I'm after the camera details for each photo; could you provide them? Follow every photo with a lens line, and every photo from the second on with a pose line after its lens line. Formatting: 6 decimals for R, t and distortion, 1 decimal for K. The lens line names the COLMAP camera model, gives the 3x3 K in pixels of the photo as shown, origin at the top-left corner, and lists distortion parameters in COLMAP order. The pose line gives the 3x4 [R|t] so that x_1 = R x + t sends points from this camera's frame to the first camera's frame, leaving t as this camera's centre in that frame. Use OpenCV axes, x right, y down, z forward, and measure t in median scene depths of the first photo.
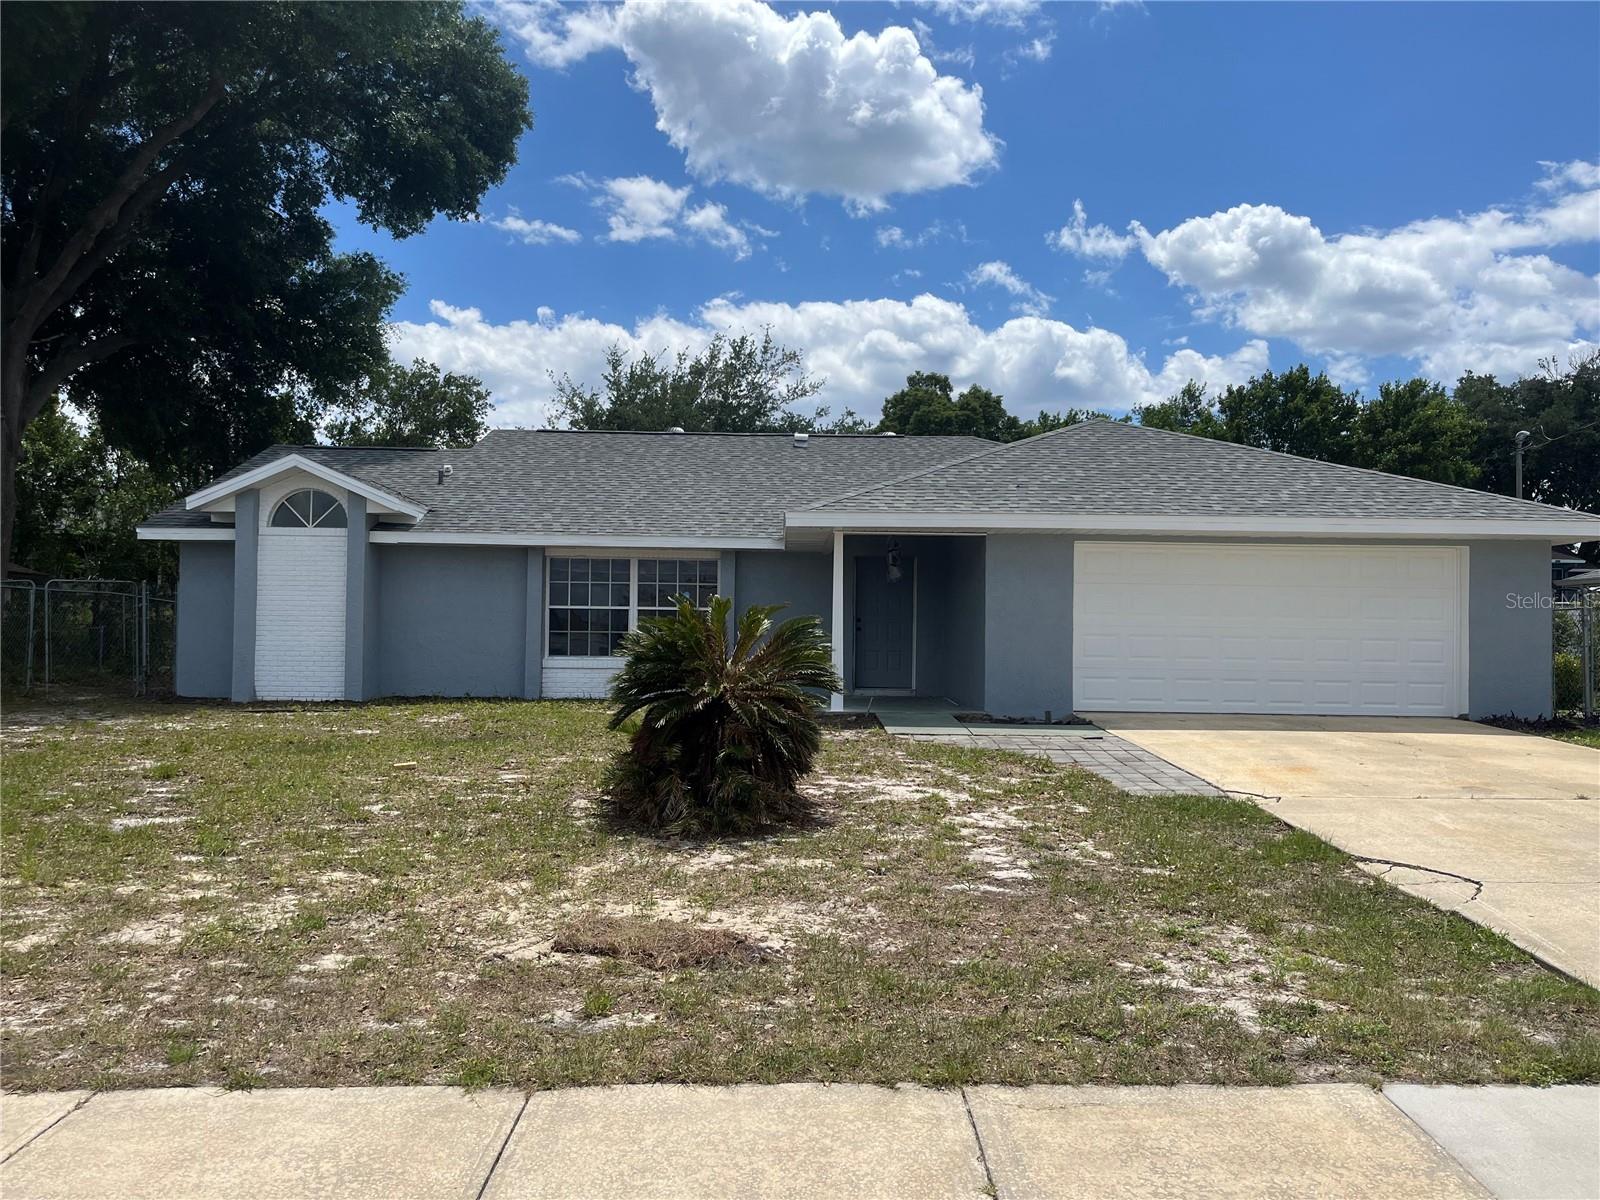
lens RADIAL K [[1206.3, 0, 805.3], [0, 1206.3, 615.9], [0, 0, 1]] dist [0.061301, -0.089861]
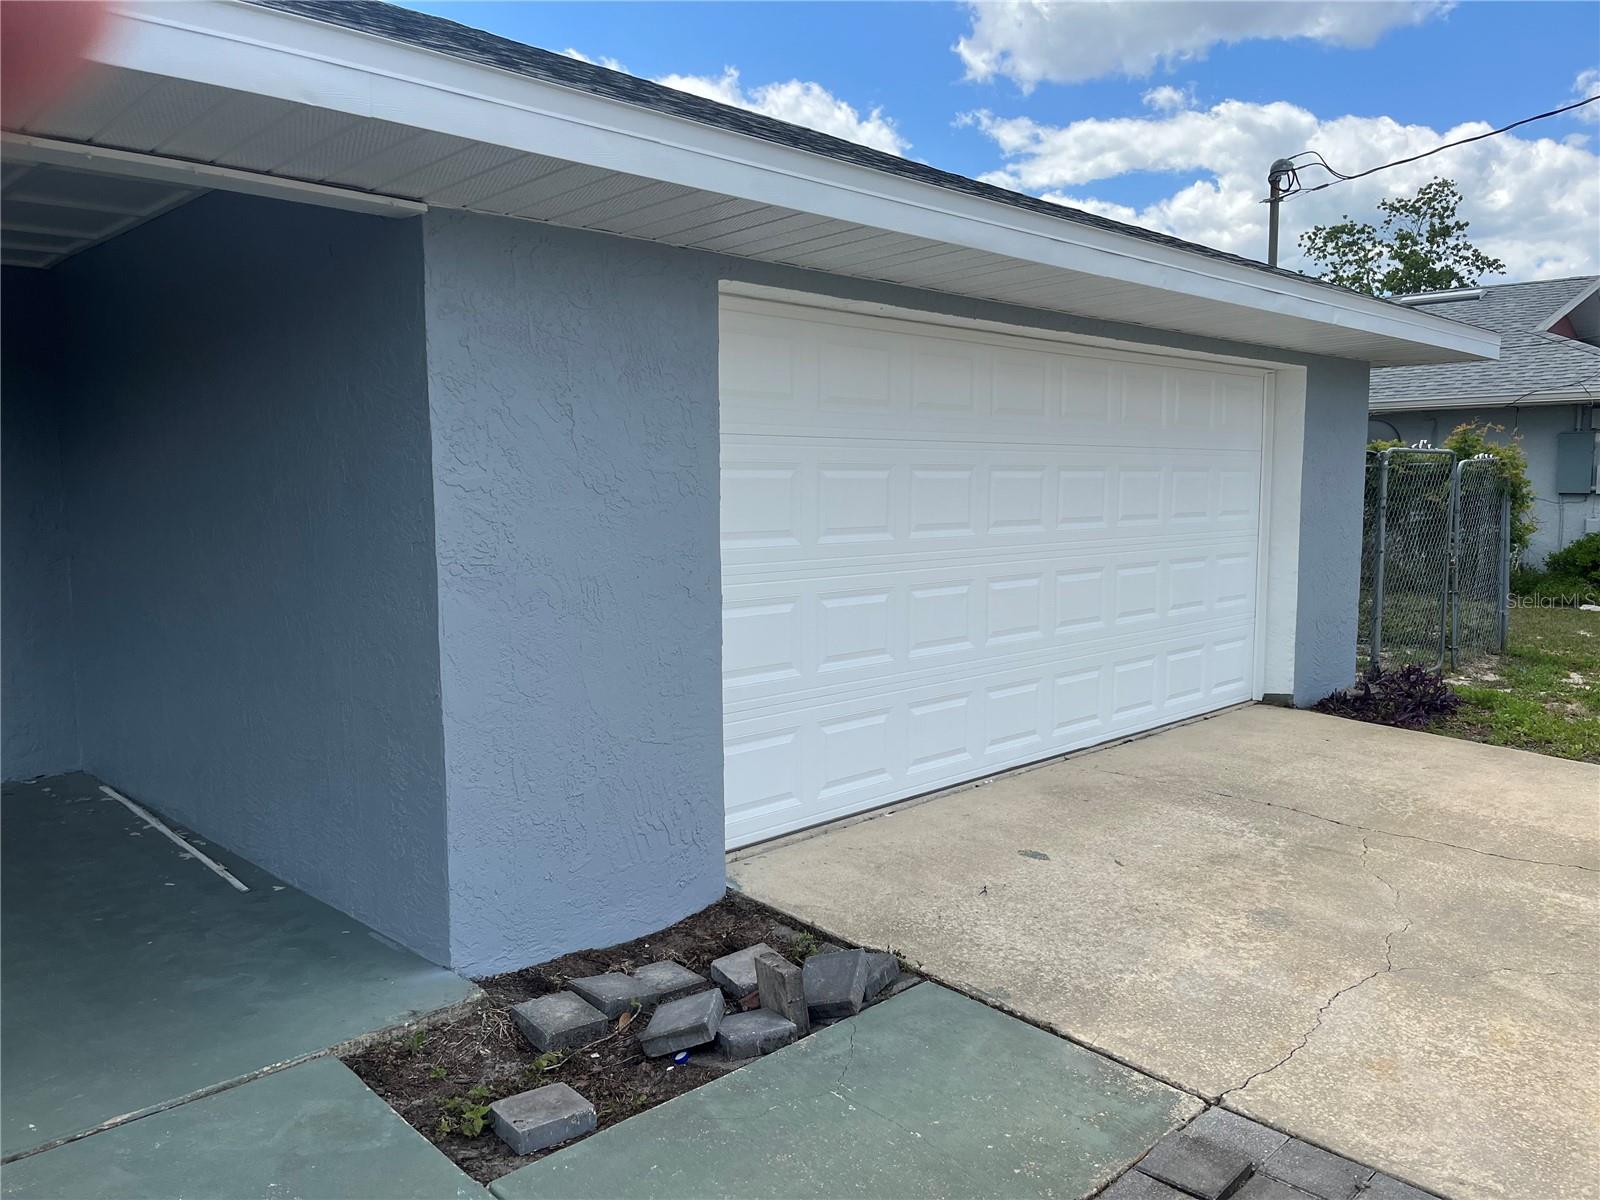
lens RADIAL K [[1206.3, 0, 805.3], [0, 1206.3, 615.9], [0, 0, 1]] dist [0.061301, -0.089861]
pose [[0.718443, -0.094754, 0.689102, 0.030301], [0.003370, 0.991141, 0.132771, -0.017912], [-0.695578, -0.093066, 0.712398, 0.631319]]
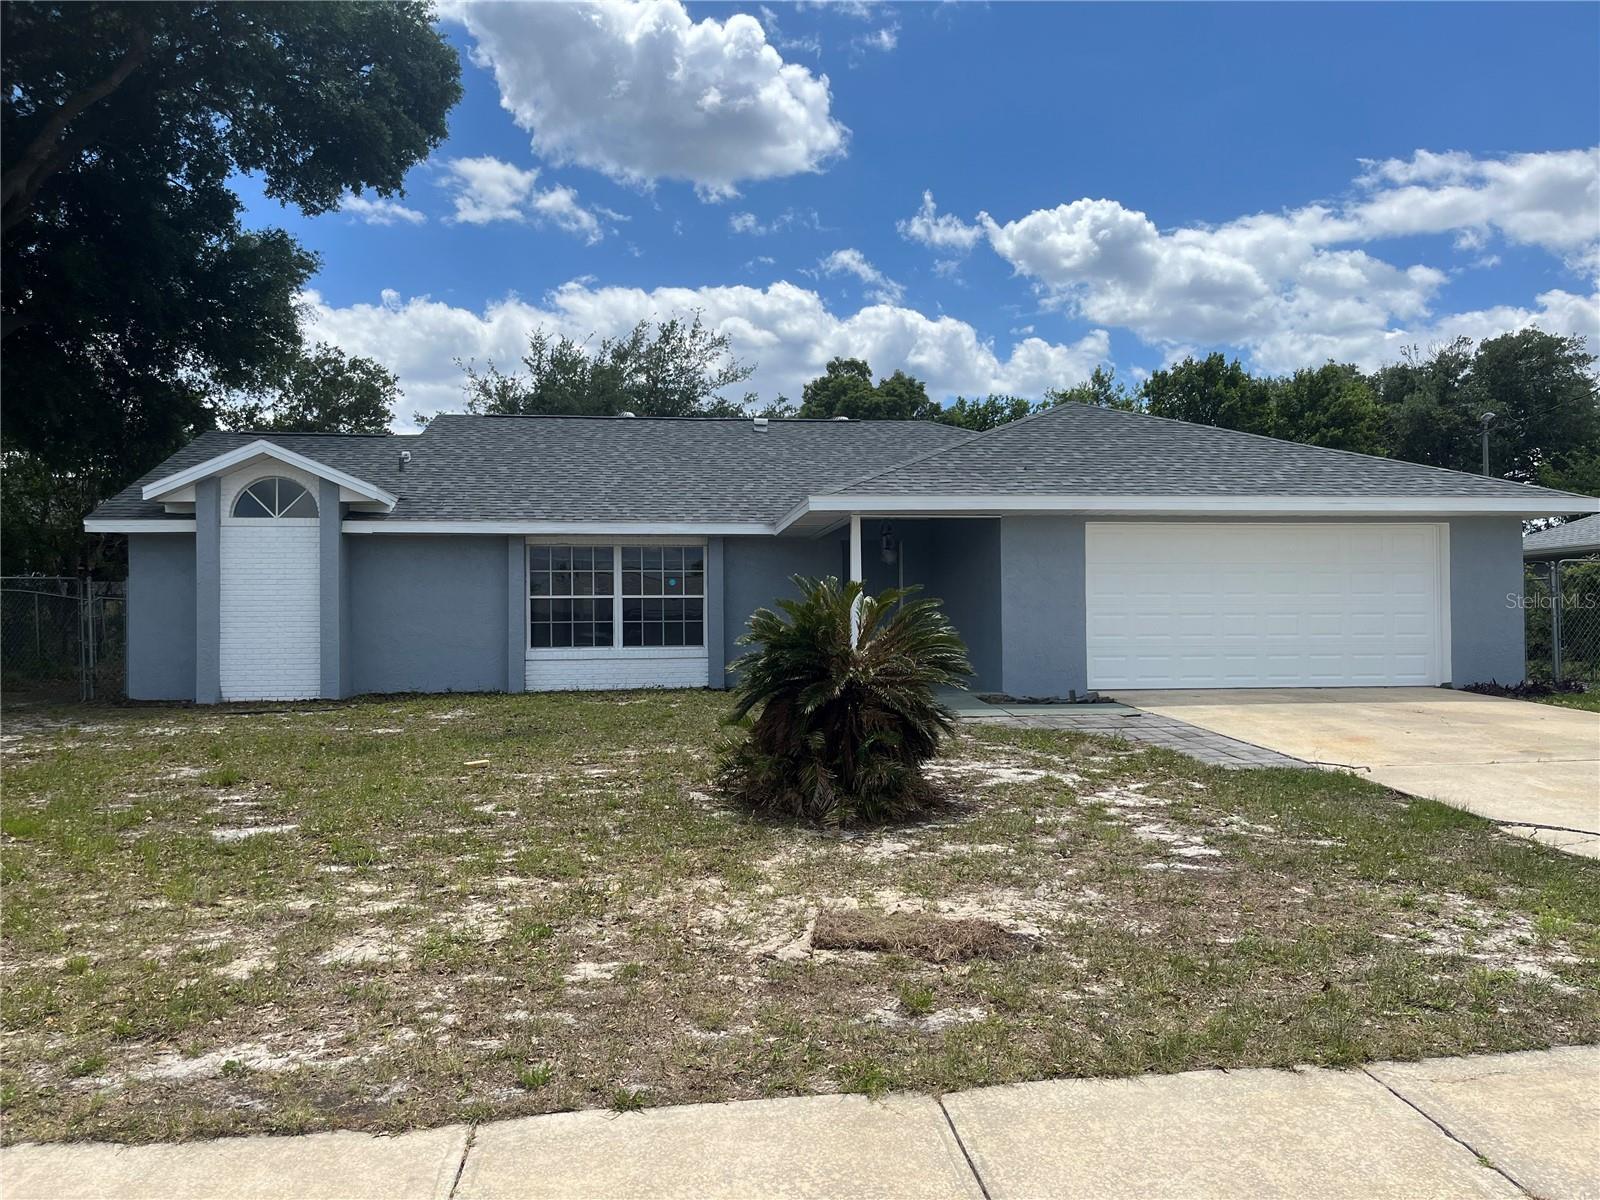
lens RADIAL K [[1205.8, 0, 795.9], [0, 1205.8, 609.7], [0, 0, 1]] dist [0.069746, -0.101329]
pose [[0.994174, -0.019342, 0.106042, -0.103462], [0.018750, 0.999803, 0.006574, 0.000153], [-0.106148, -0.004547, 0.994340, 0.014642]]
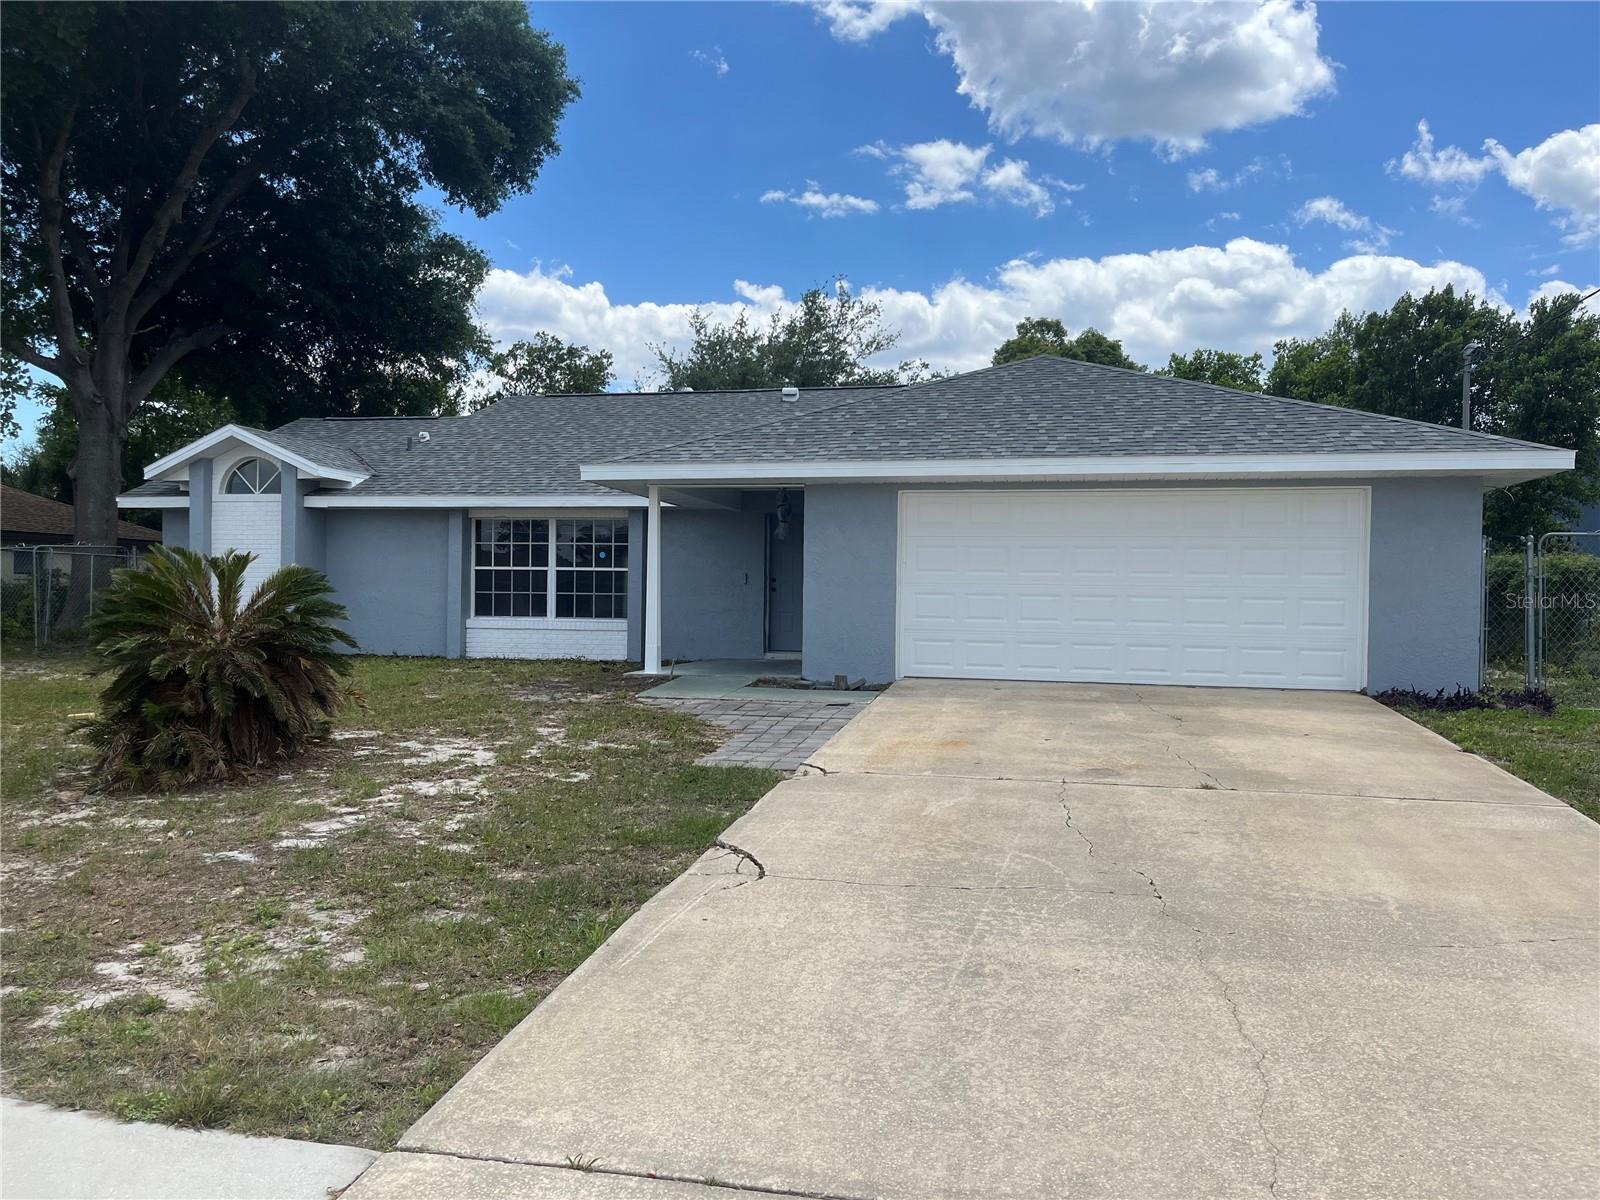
lens RADIAL K [[1206.3, 0, 805.3], [0, 1206.3, 615.9], [0, 0, 1]] dist [0.061301, -0.089861]
pose [[0.970436, 0.003625, -0.241333, 0.302618], [0.002894, 0.999641, 0.026652, 0.006492], [0.241342, -0.026563, 0.970076, 0.079135]]
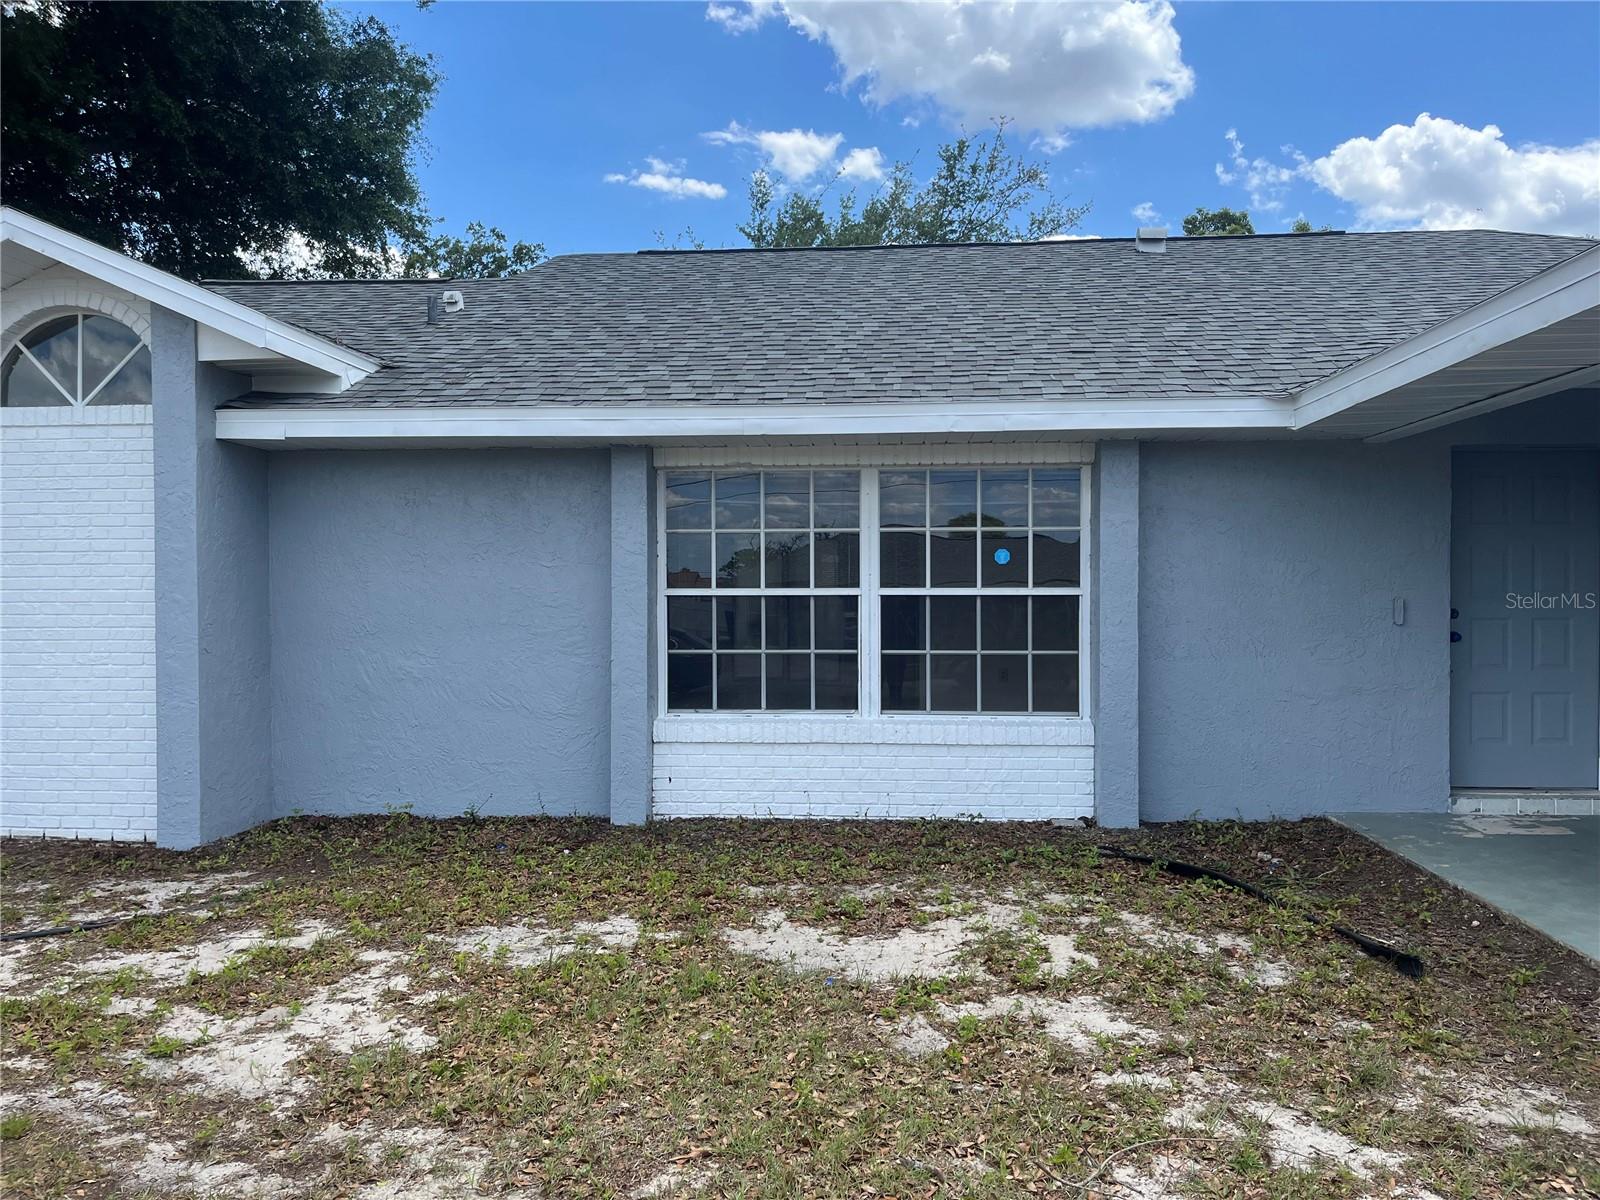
lens RADIAL K [[1206.1, 0, 797.8], [0, 1206.1, 603.3], [0, 0, 1]] dist [0.069567, -0.101362]
pose [[0.994791, -0.013617, -0.101020, -0.126131], [0.016696, 0.999419, 0.029703, -0.014973], [0.100557, -0.031235, 0.994441, 0.597916]]
